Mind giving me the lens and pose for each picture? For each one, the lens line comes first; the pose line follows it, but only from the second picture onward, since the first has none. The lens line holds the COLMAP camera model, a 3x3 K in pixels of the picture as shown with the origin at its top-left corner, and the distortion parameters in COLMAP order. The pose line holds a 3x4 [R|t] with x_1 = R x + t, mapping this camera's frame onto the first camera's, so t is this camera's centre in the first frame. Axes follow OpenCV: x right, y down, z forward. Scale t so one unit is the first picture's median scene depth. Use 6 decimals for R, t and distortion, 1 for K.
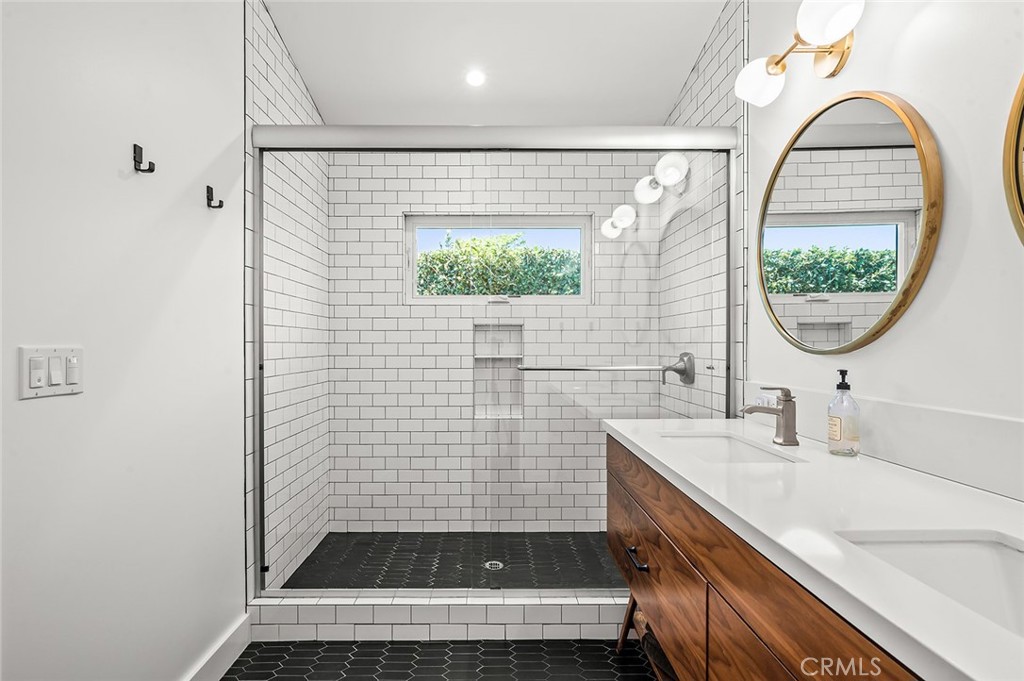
lens RADIAL K [[498.4, 0, 508.6], [0, 498.4, 344.7], [0, 0, 1]] dist [0.030641, 0.000002]
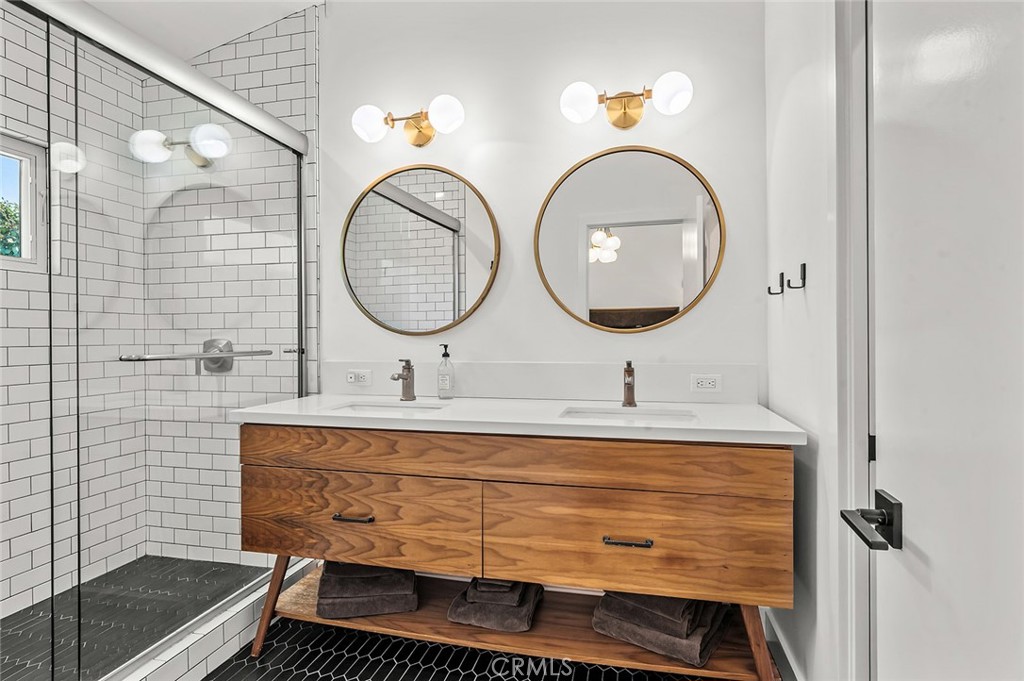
lens RADIAL K [[533.0, 0, 512.0], [0, 533.0, 340.5], [0, 0, 1]] dist [-0.000832, -0.000001]
pose [[0.243370, -0.003678, 0.969926, -0.619980], [0.006830, 0.999975, 0.002078, 0.025306], [-0.969909, 0.006119, 0.243389, 0.285521]]
